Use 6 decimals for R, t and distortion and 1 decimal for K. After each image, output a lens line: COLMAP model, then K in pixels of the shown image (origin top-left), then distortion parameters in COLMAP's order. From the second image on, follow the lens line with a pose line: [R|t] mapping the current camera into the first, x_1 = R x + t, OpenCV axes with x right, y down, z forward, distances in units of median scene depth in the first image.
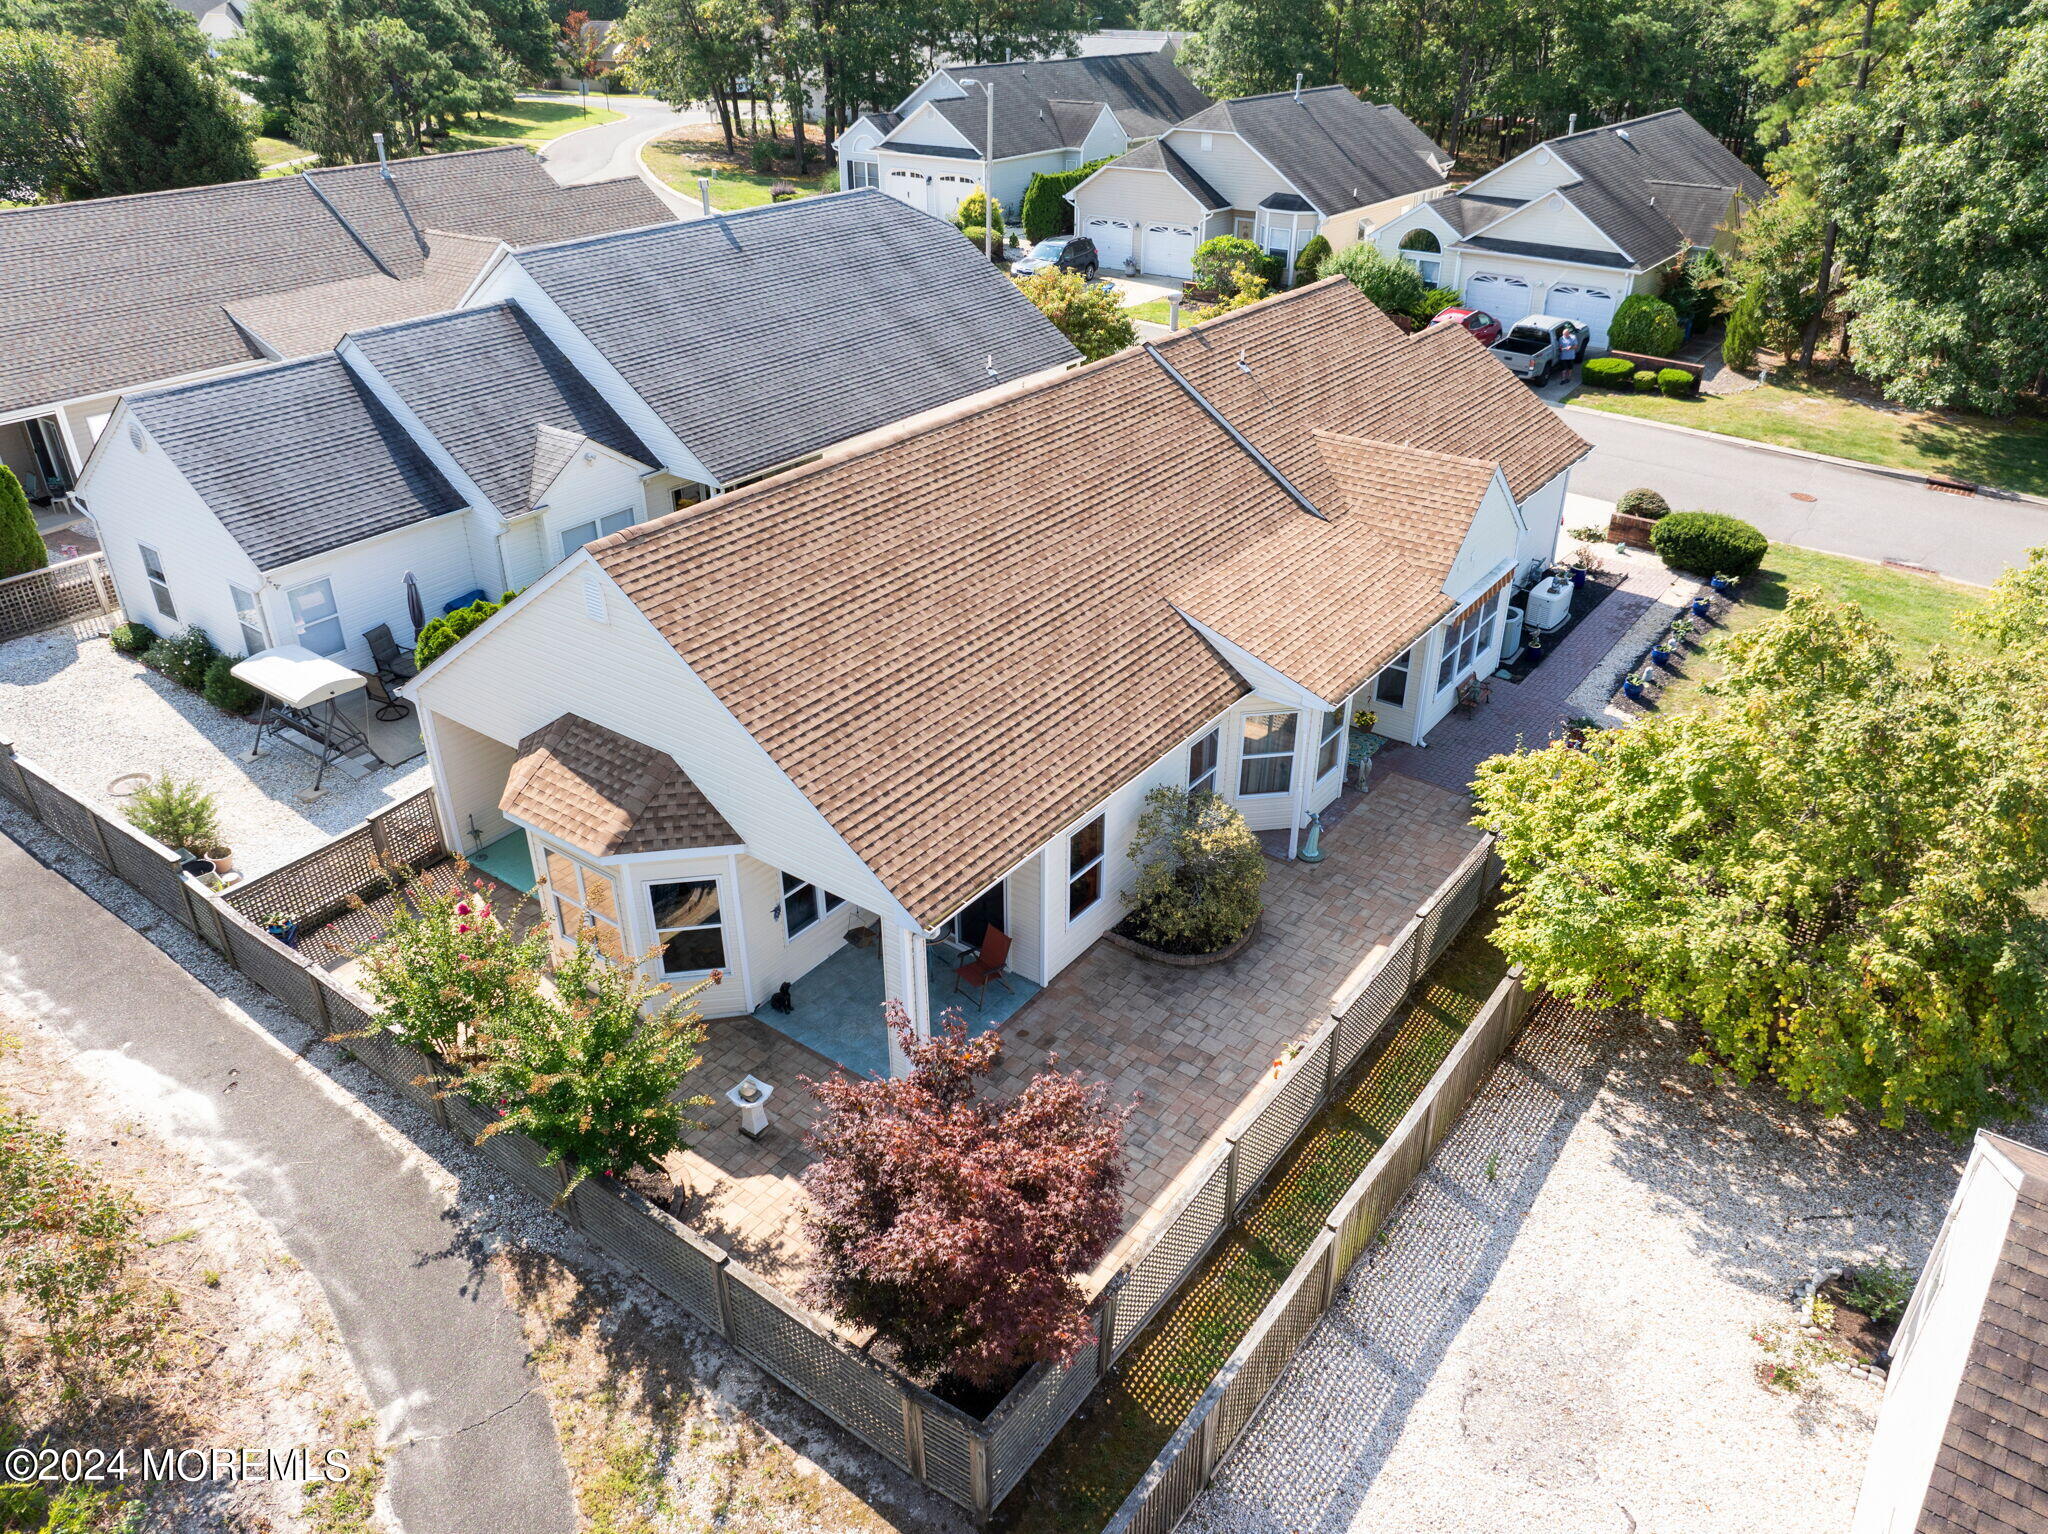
lens RADIAL K [[1418.0, 0, 1024.0], [0, 1418.0, 767.0], [0, 0, 1]] dist [-0.034519, 0.000480]
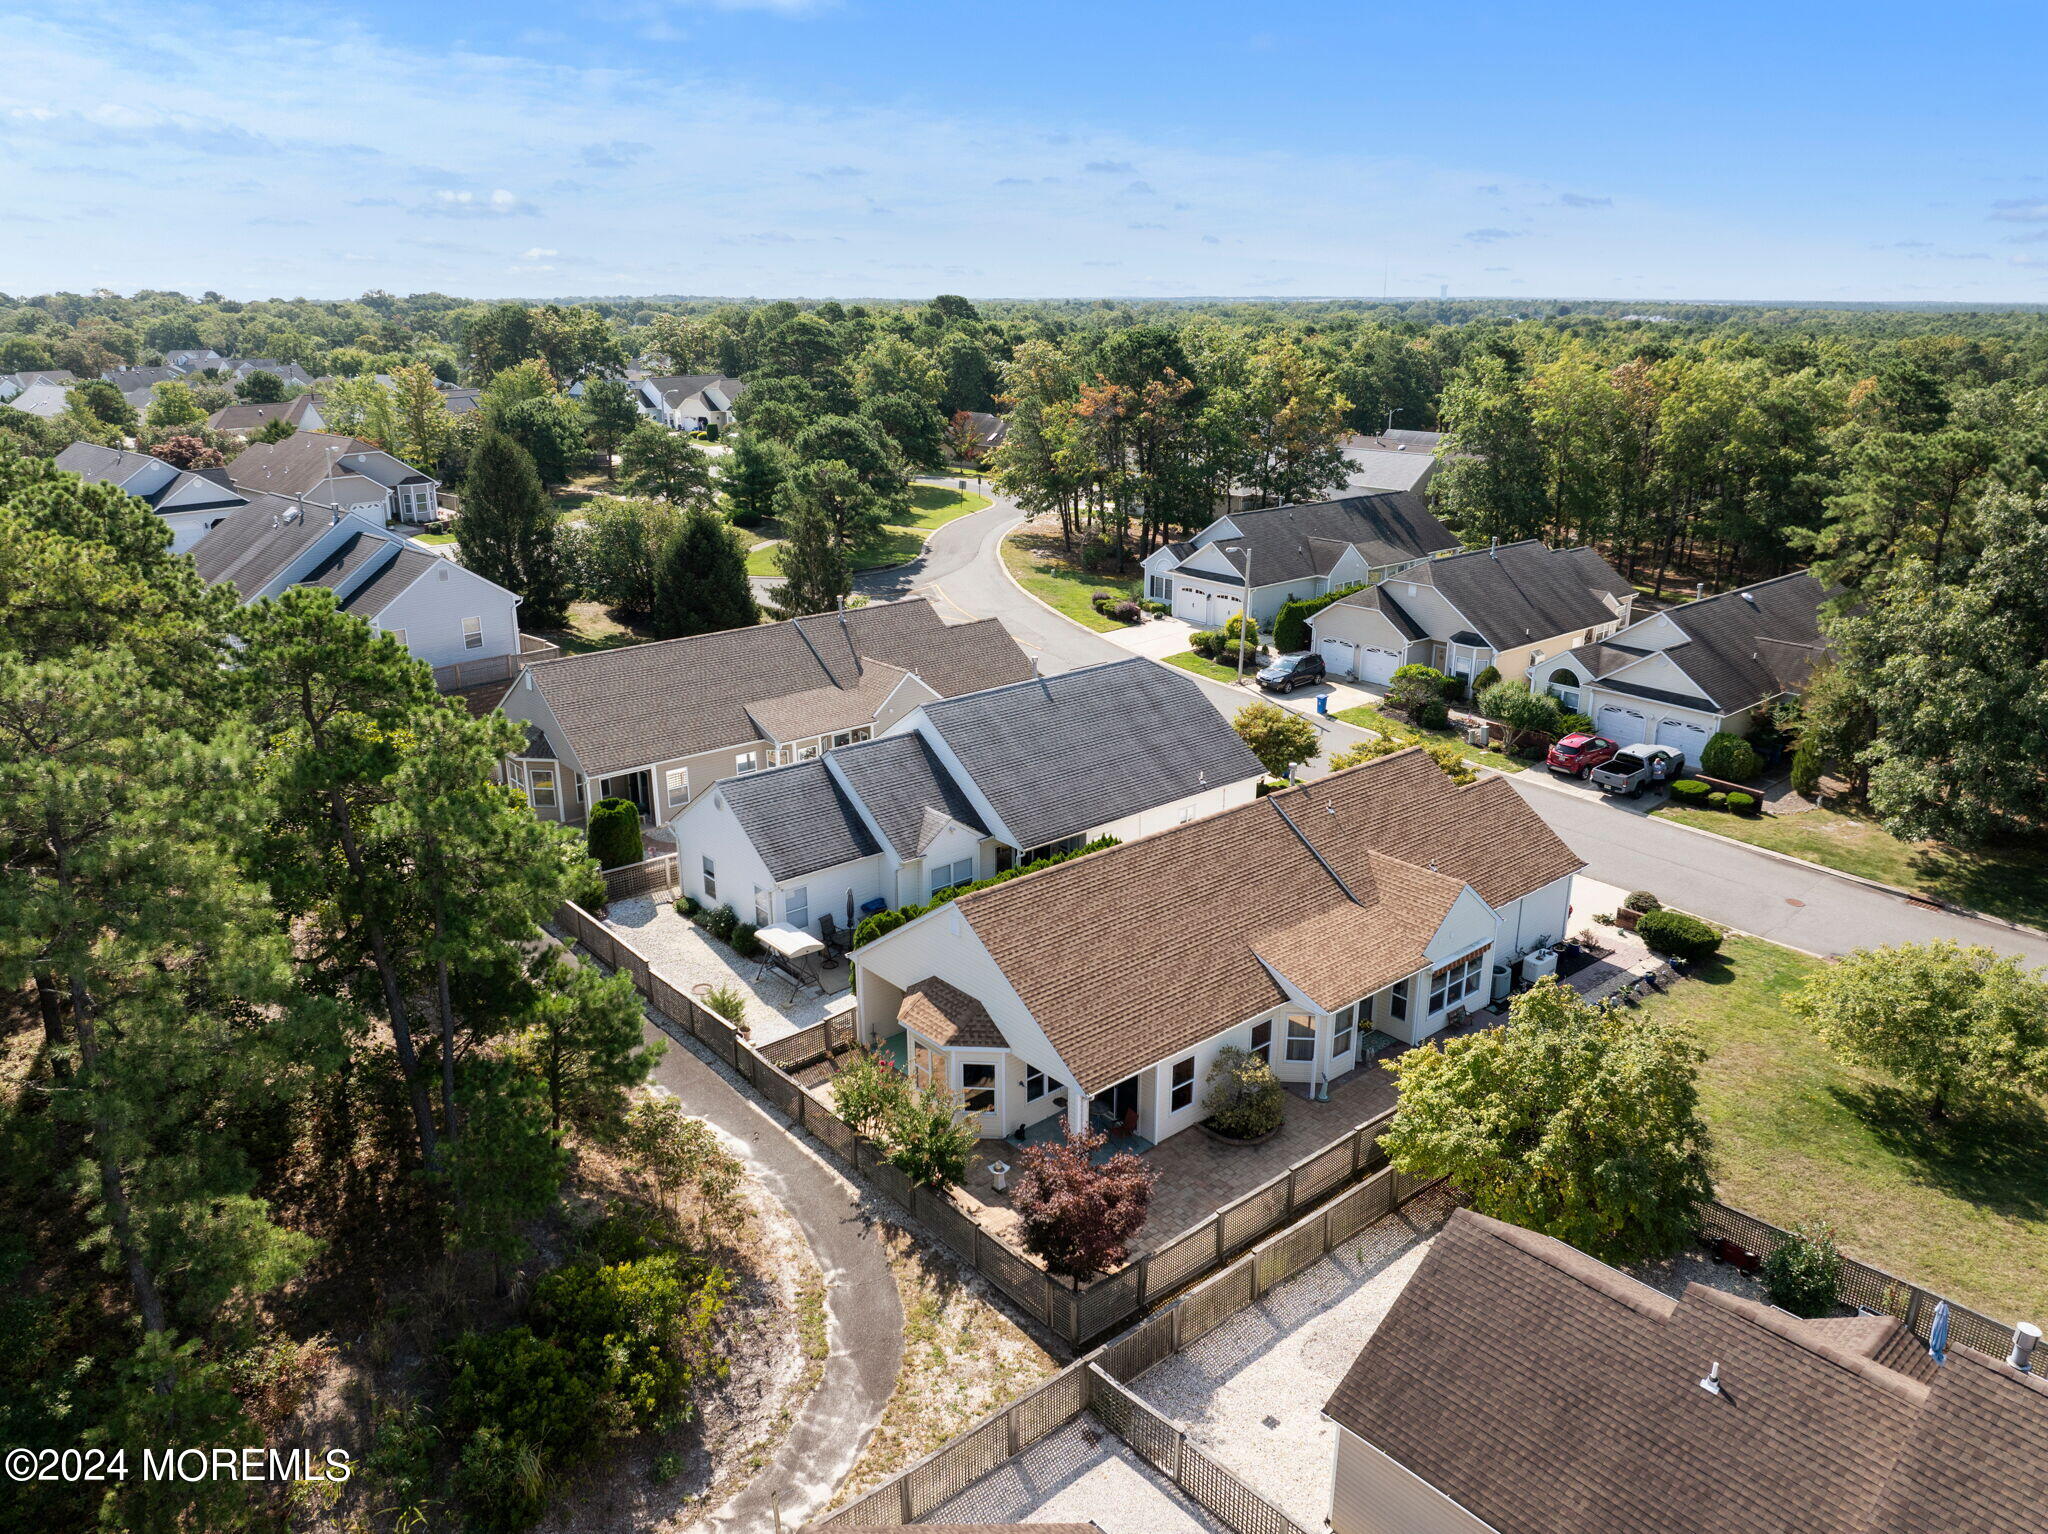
lens RADIAL K [[1418.0, 0, 1024.0], [0, 1418.0, 767.0], [0, 0, 1]] dist [-0.034519, 0.000480]
pose [[0.973595, 0.068585, -0.217736, 0.166998], [-0.110608, 0.976090, -0.187119, 0.025884], [0.199697, 0.206261, 0.957903, -0.726048]]
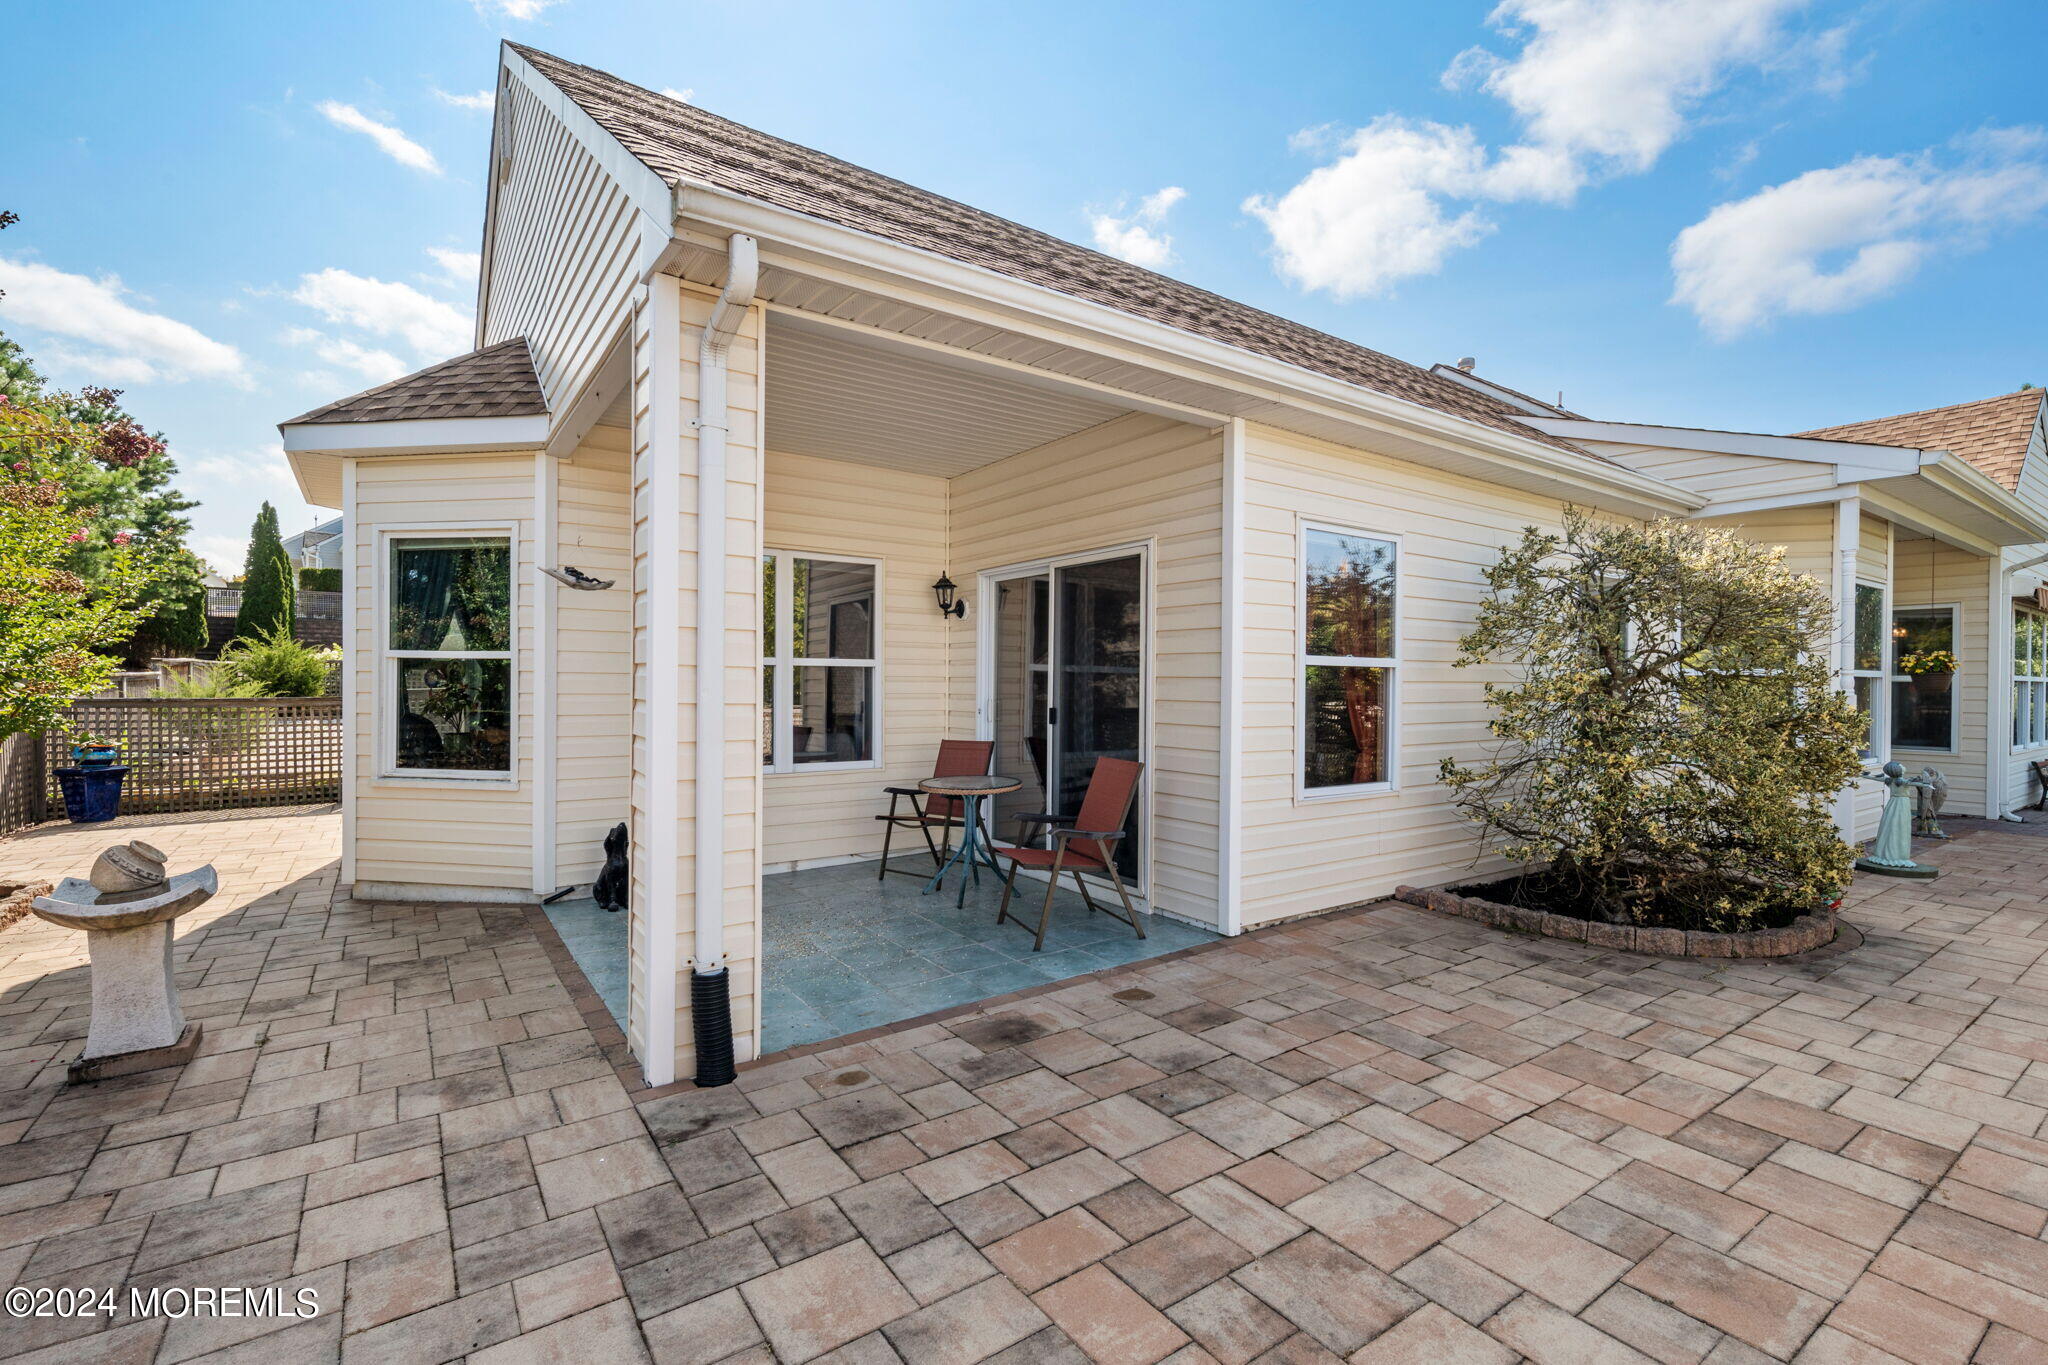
lens RADIAL K [[911.8, 0, 1024.0], [0, 911.8, 682.5], [0, 0, 1]] dist [0.000526, 0.000026]
pose [[0.949174, 0.008891, -0.314626, 0.027724], [-0.163447, 0.868182, -0.468556, 0.164087], [0.268986, 0.496166, 0.825509, 0.568829]]
